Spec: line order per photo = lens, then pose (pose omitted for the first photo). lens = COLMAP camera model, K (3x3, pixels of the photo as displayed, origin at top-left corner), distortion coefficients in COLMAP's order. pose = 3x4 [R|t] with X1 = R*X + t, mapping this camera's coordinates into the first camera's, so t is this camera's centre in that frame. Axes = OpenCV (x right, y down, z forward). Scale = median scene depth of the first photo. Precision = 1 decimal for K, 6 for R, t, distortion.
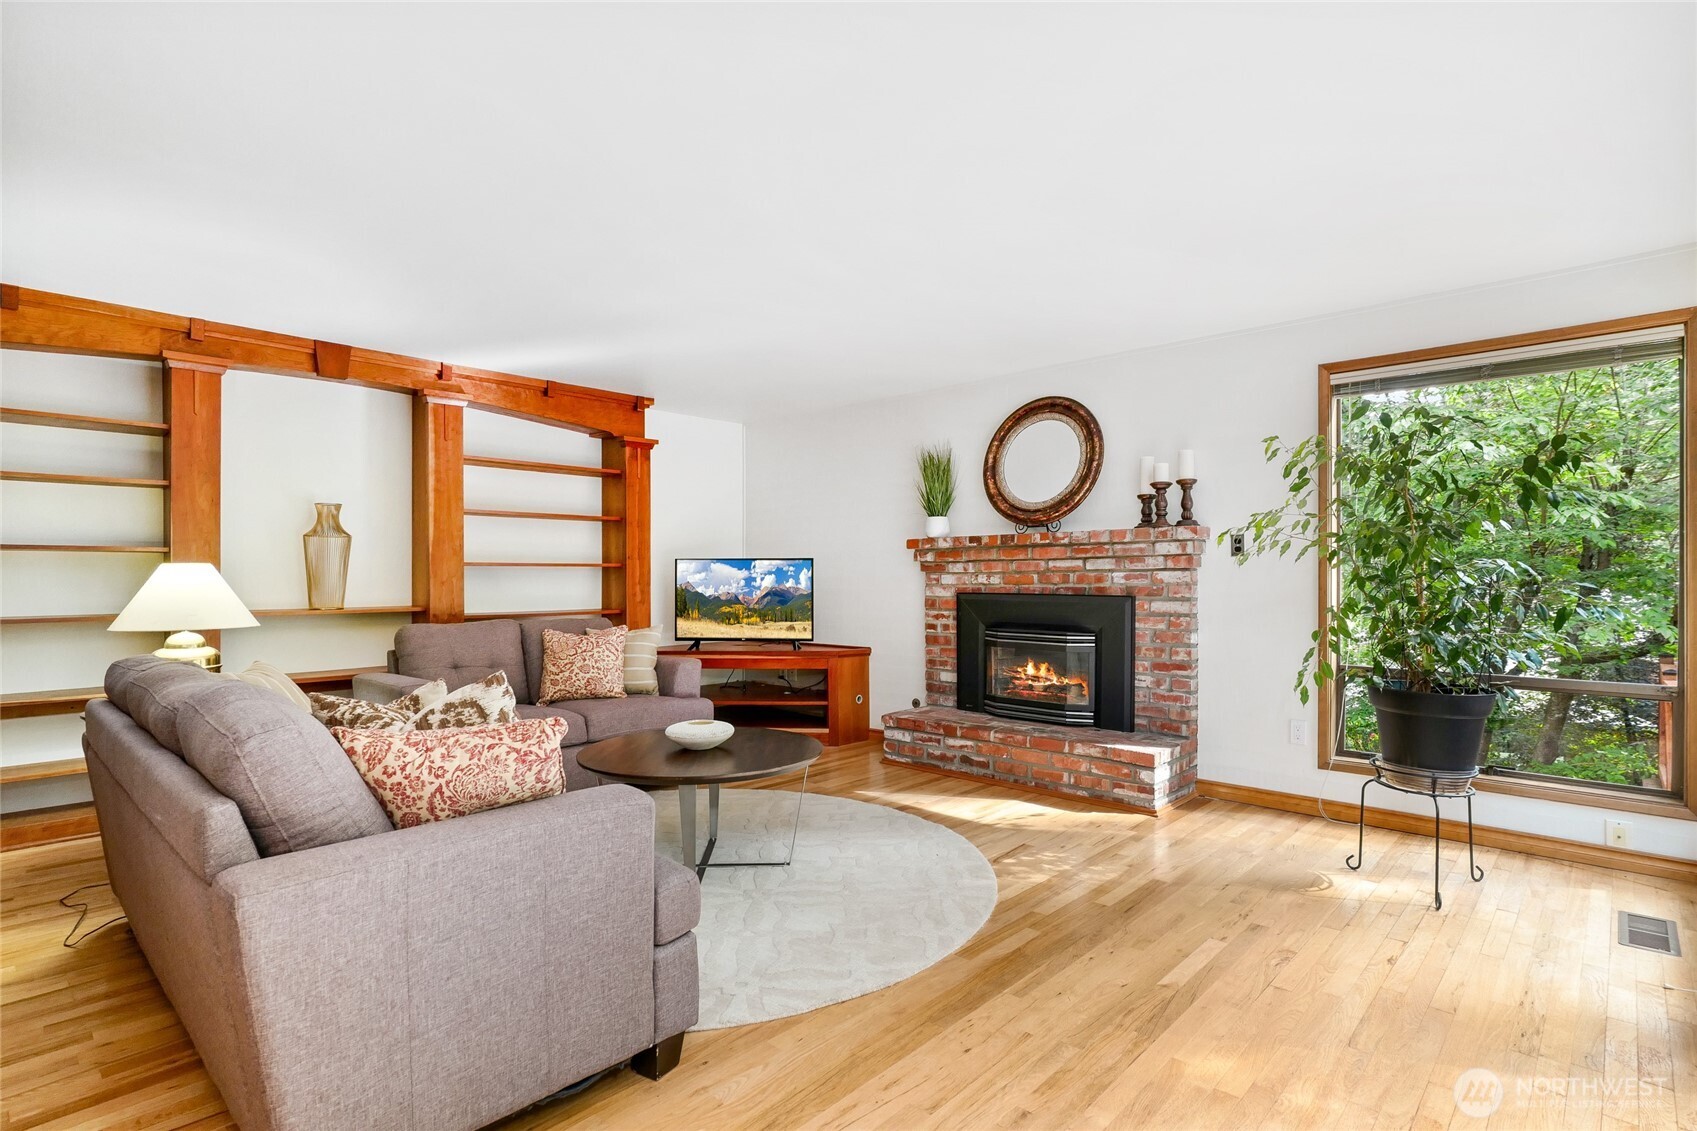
lens RADIAL K [[834.5, 0, 833.5], [0, 834.5, 568.8], [0, 0, 1]] dist [-0.001870, 0.001415]
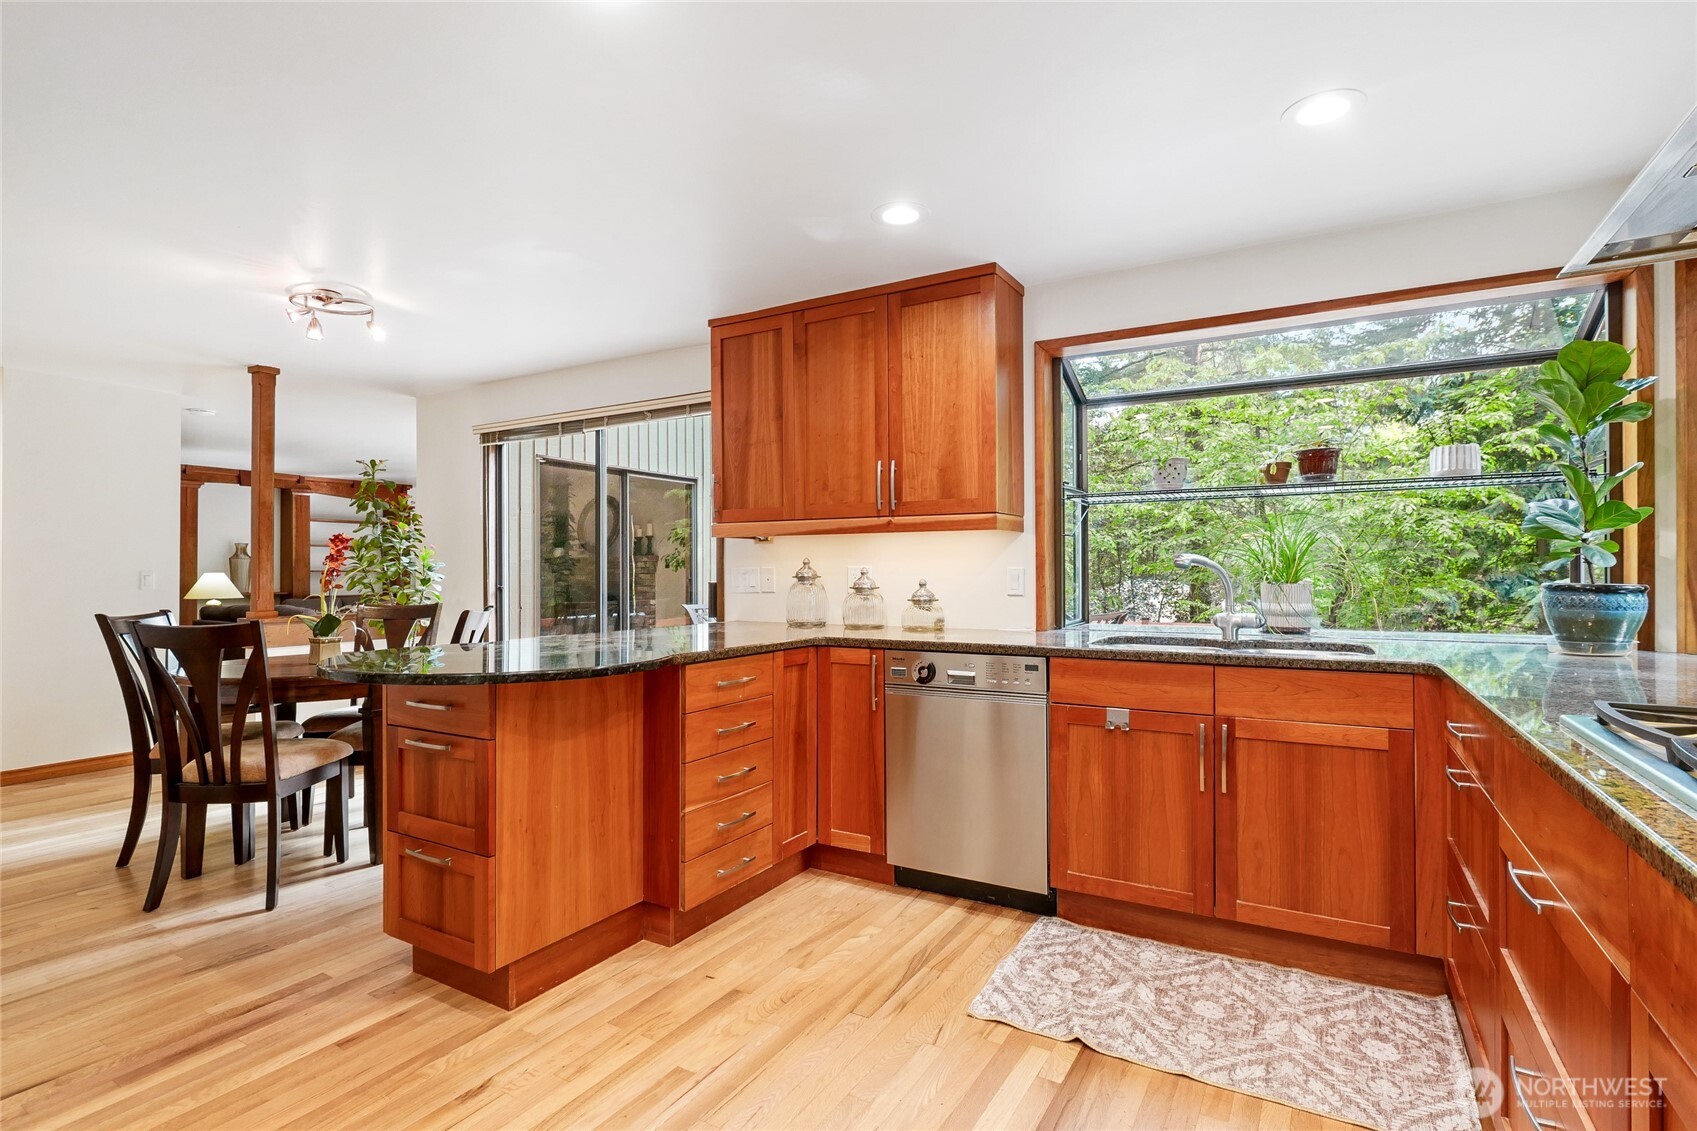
lens RADIAL K [[834.5, 0, 840.6], [0, 834.5, 569.2], [0, 0, 1]] dist [-0.001870, 0.001415]
pose [[0.975379, 0.003368, 0.220508, 0.380776], [-0.002942, 0.999993, -0.002259, -0.007123], [-0.220514, 0.001555, 0.975383, -1.300046]]
